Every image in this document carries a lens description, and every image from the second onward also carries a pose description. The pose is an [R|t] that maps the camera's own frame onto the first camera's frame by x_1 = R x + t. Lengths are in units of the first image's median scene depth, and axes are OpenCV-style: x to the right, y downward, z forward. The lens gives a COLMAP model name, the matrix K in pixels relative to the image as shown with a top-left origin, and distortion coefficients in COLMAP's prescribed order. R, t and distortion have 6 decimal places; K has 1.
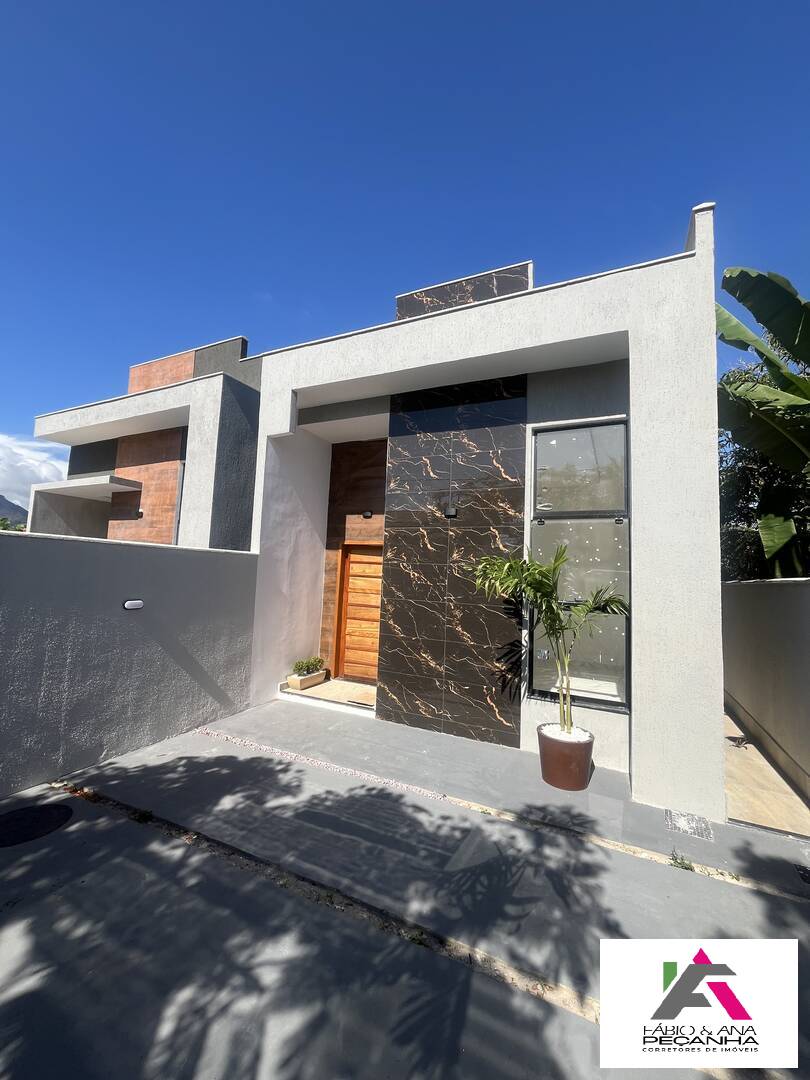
lens RADIAL K [[438.1, 0, 403.2], [0, 438.1, 538.7], [0, 0, 1]] dist [-0.000802, -0.000232]
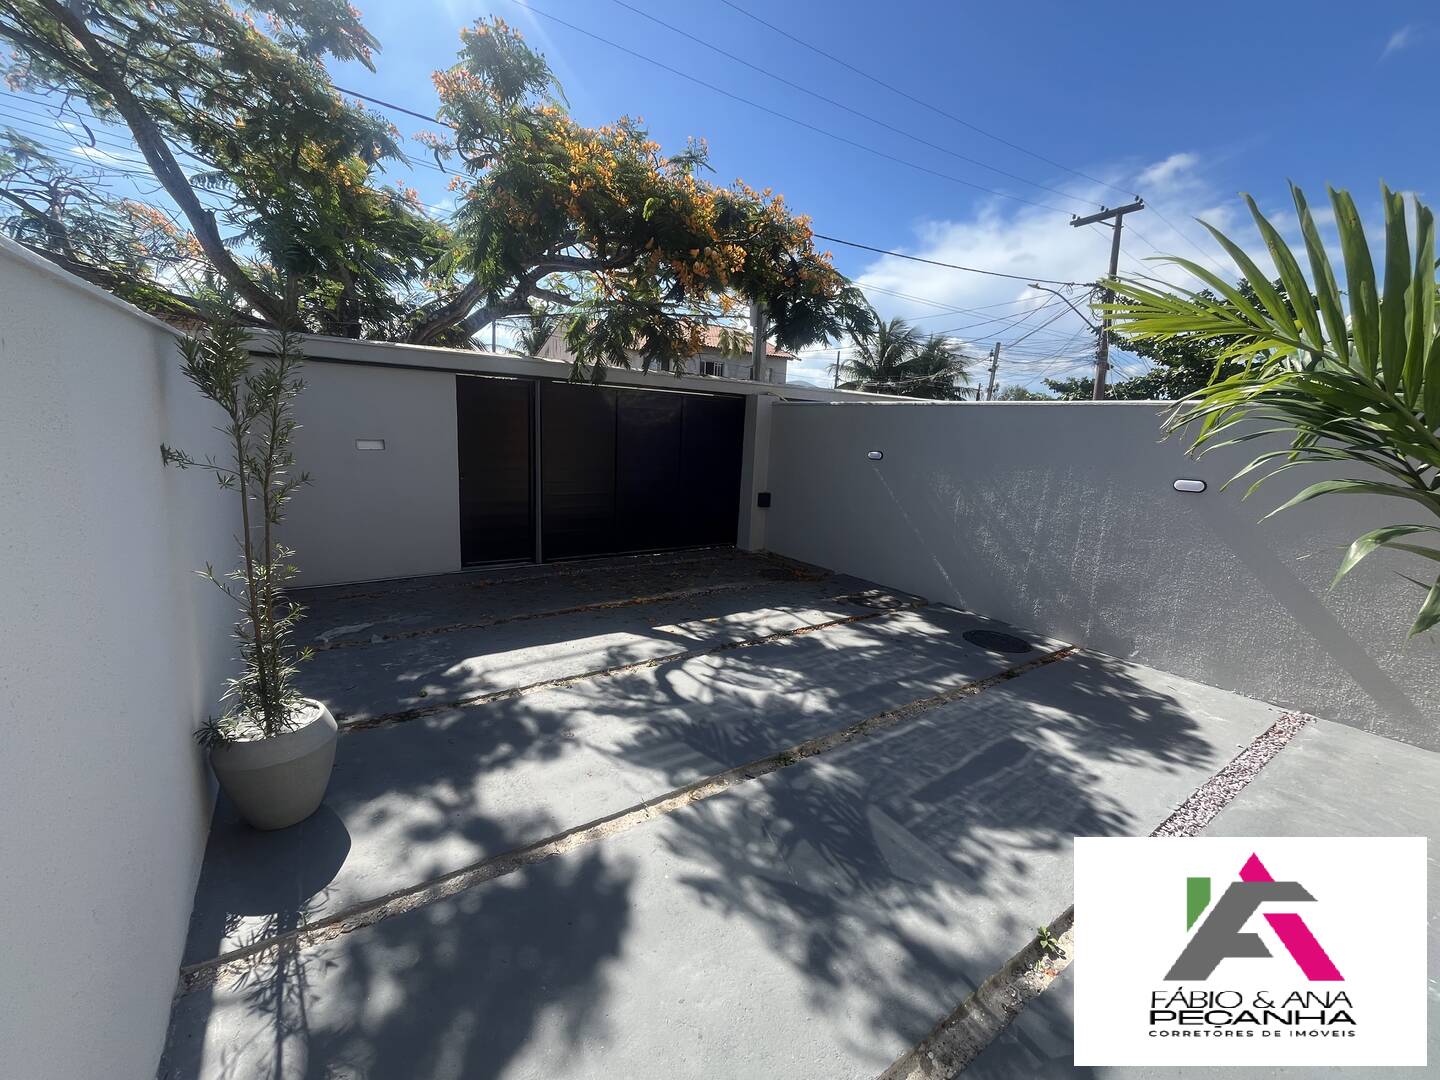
lens RADIAL K [[581.8, 0, 717.4], [0, 581.8, 542.3], [0, 0, 1]] dist [-0.002830, -0.000882]
pose [[-0.486383, 0.106061, -0.867285, 0.567502], [0.001700, 0.992718, 0.120447, 0.108787], [0.873744, 0.057109, -0.483022, 0.673688]]
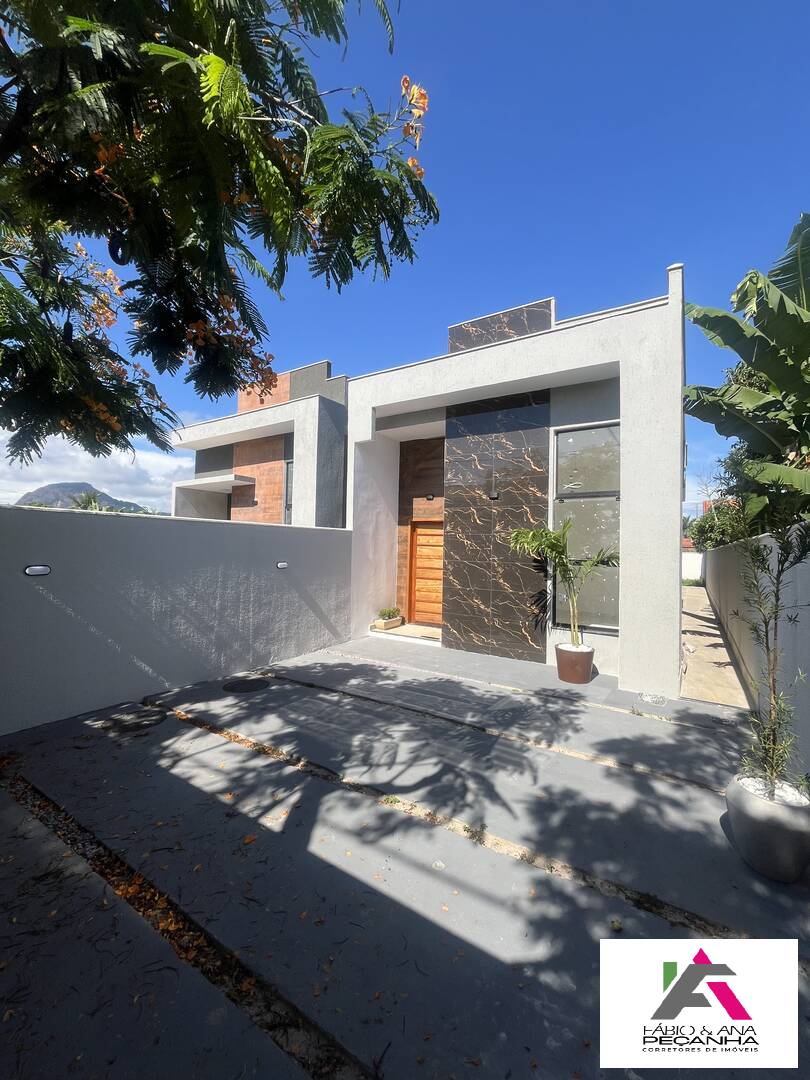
lens RADIAL K [[438.1, 0, 403.2], [0, 438.1, 538.7], [0, 0, 1]] dist [-0.000802, -0.000232]
pose [[0.991572, -0.023974, -0.127318, 0.001543], [0.031468, 0.997868, 0.057179, -0.014149], [0.125676, -0.060704, 0.990212, -0.396860]]
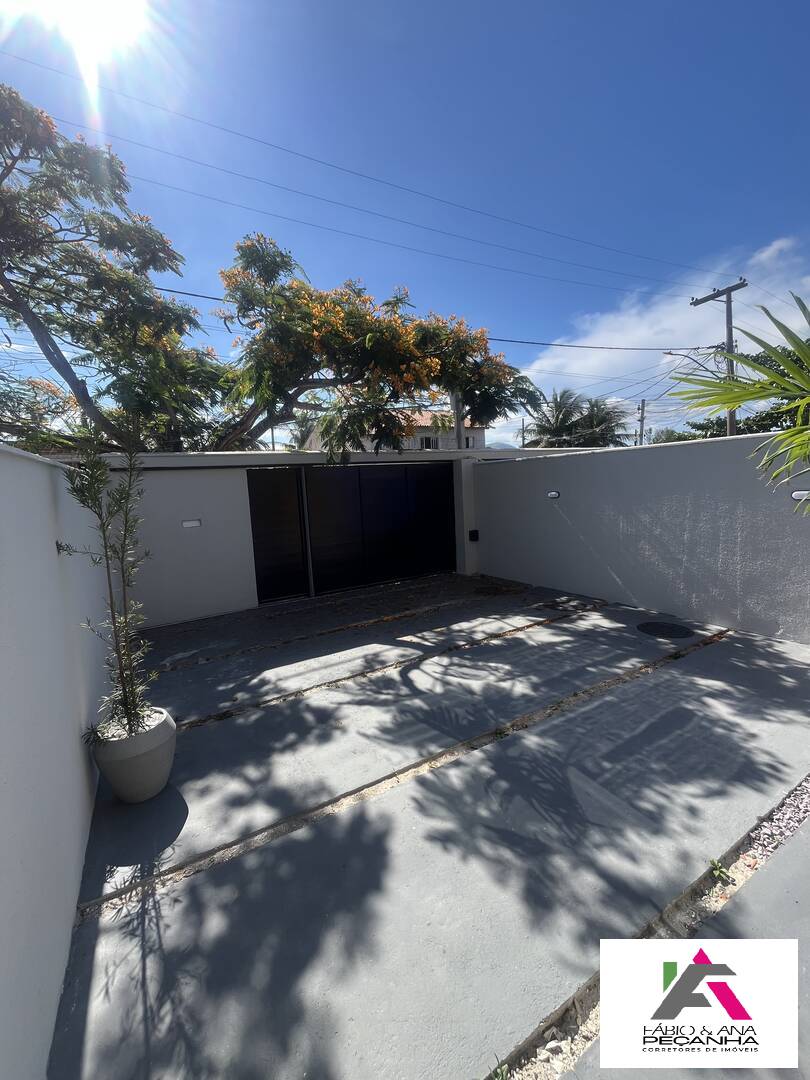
lens RADIAL K [[436.3, 0, 405.3], [0, 436.3, 538.4], [0, 0, 1]] dist [-0.002830, -0.000882]
pose [[-0.554791, 0.090376, -0.827066, 0.573586], [0.097544, 0.994292, 0.043217, 0.102458], [0.826252, -0.056699, -0.560440, 0.697865]]
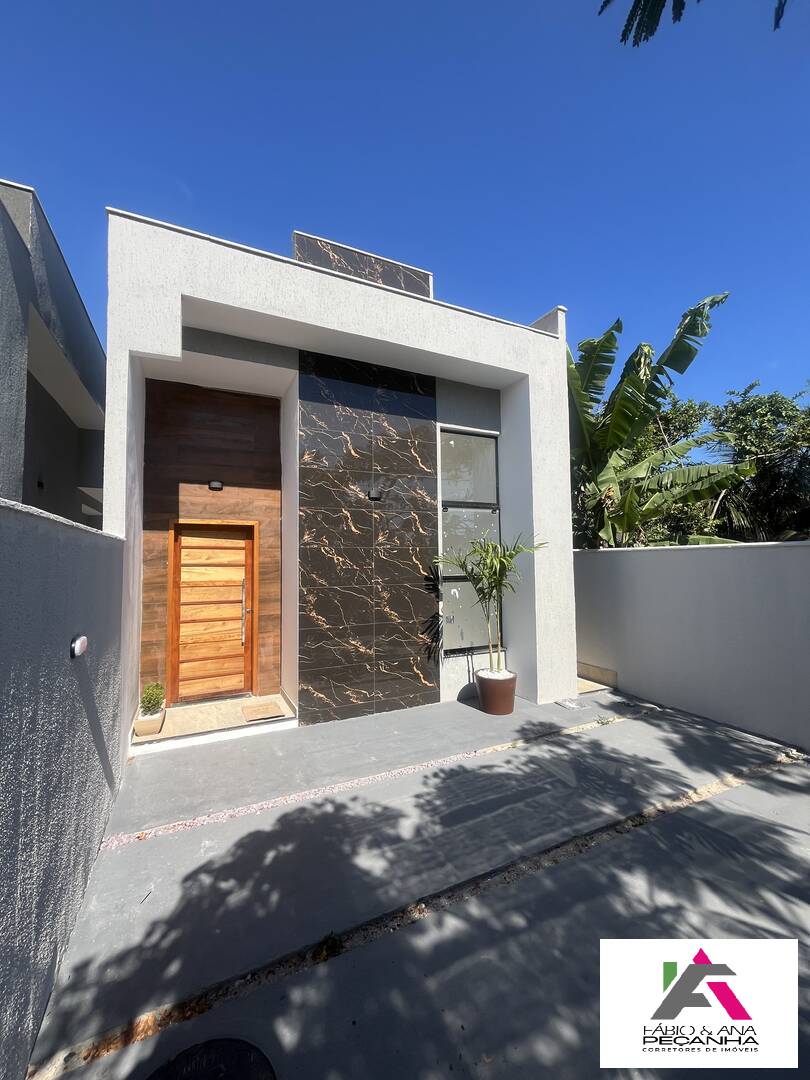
lens RADIAL K [[438.5, 0, 403.3], [0, 438.5, 539.4], [0, 0, 1]] dist [-0.000267, -0.000359]
pose [[0.621343, -0.014675, 0.783401, -0.673483], [-0.028862, 0.998717, 0.041600, -0.002790], [-0.783007, -0.048459, 0.620122, 0.349439]]
